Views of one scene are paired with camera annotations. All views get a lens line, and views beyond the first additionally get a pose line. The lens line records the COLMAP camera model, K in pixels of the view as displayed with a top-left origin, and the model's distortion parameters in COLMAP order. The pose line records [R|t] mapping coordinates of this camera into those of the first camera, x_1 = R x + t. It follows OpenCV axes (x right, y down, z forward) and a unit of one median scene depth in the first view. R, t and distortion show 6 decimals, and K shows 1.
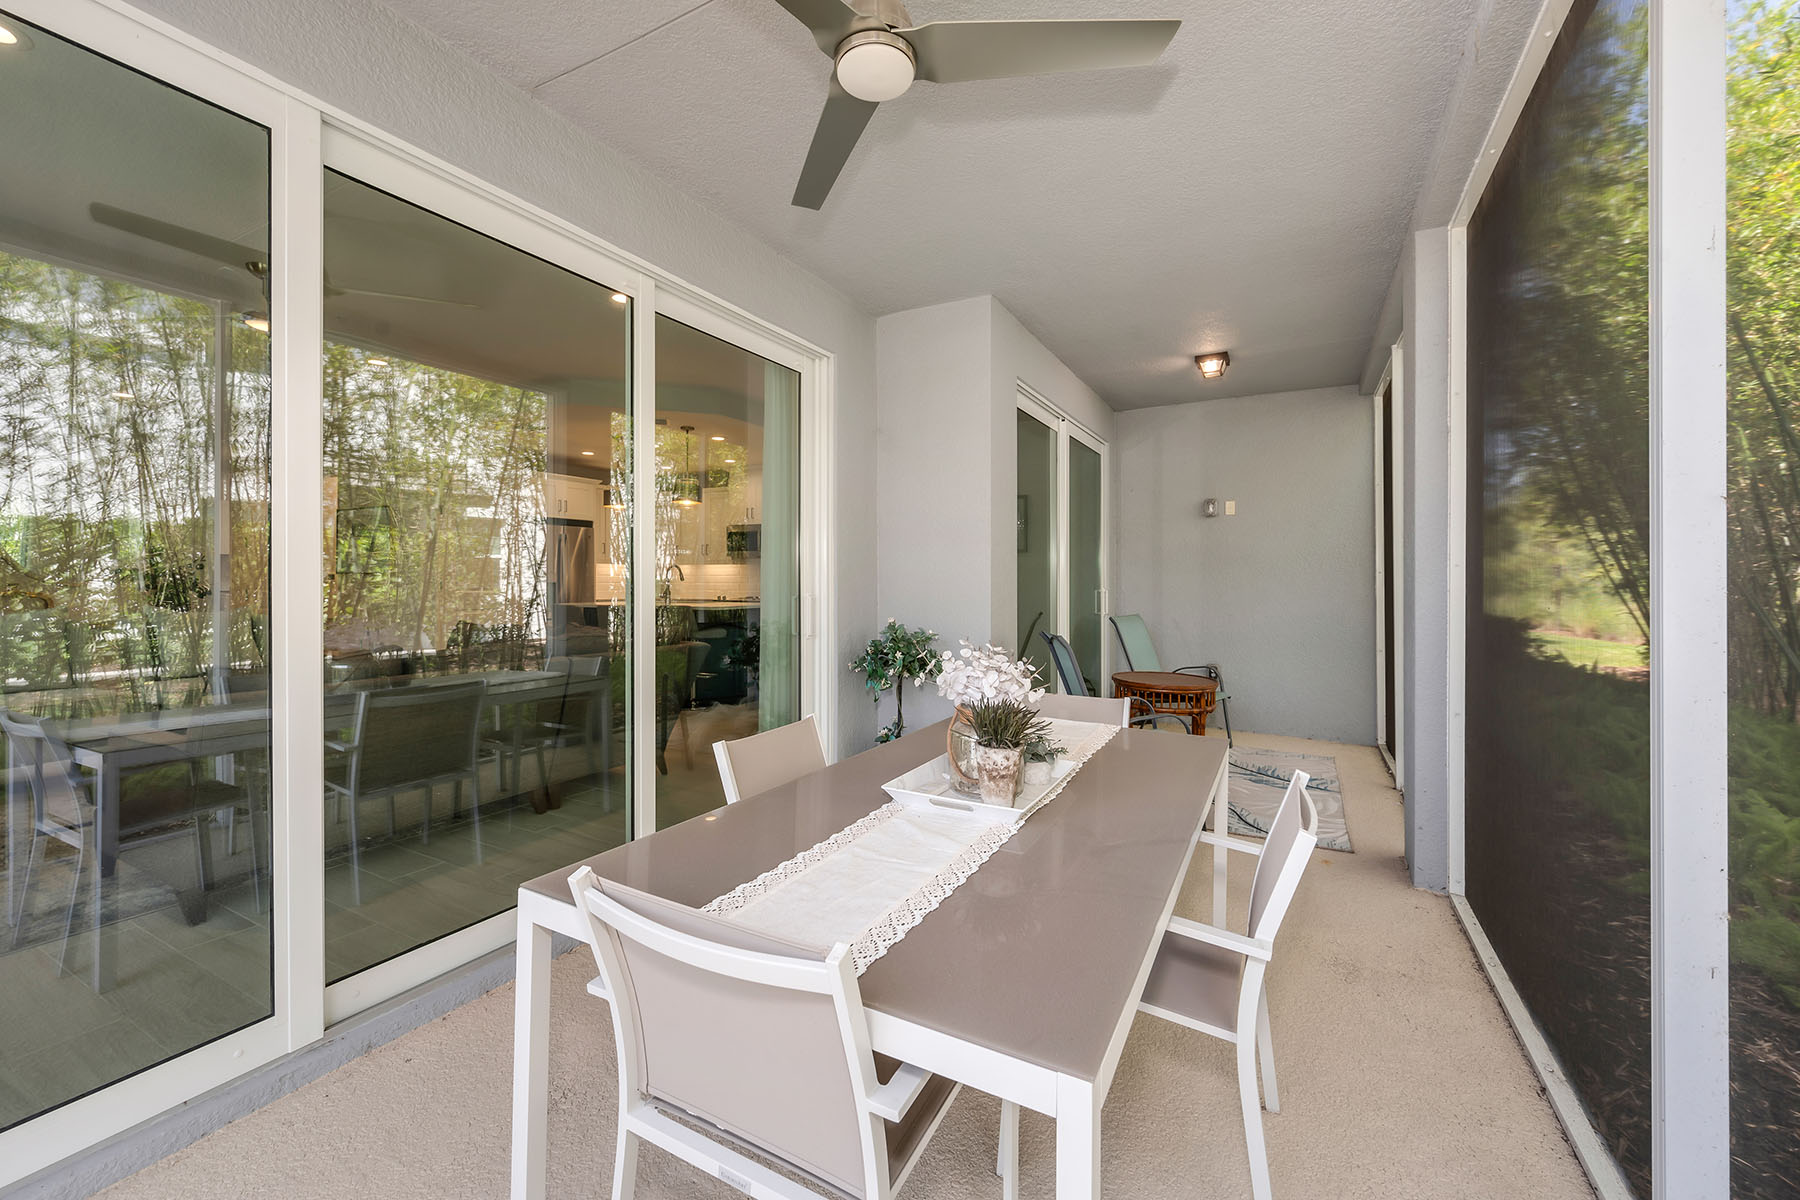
lens RADIAL K [[718.9, 0, 898.8], [0, 718.9, 596.0], [0, 0, 1]] dist [-0.001353, 0.000093]
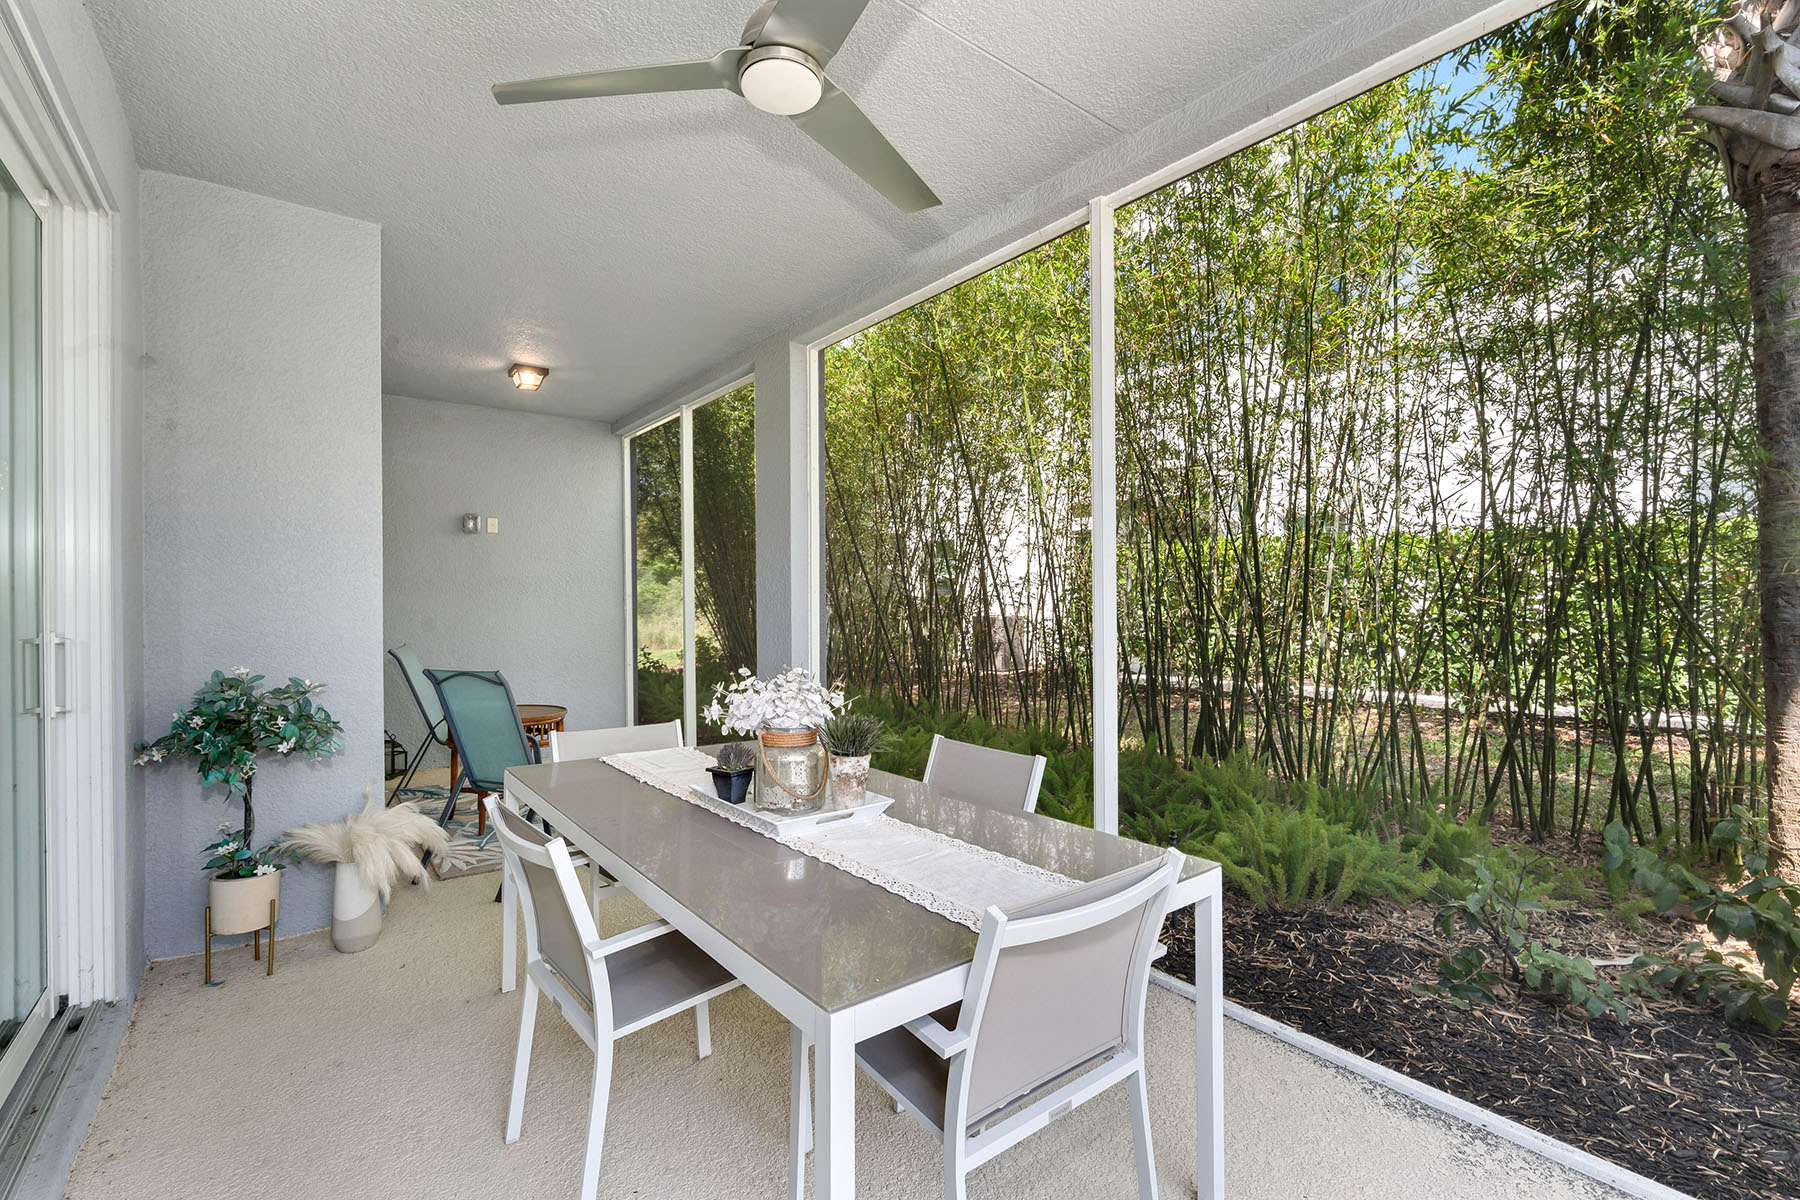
lens RADIAL K [[771.7, 0, 898.8], [0, 771.7, 599.8], [0, 0, 1]] dist [0.001715, -0.001522]
pose [[0.399364, -0.001123, 0.916792, -0.306953], [0.023695, 0.999678, -0.009097, -0.005658], [-0.916486, 0.025356, 0.399261, 0.148139]]
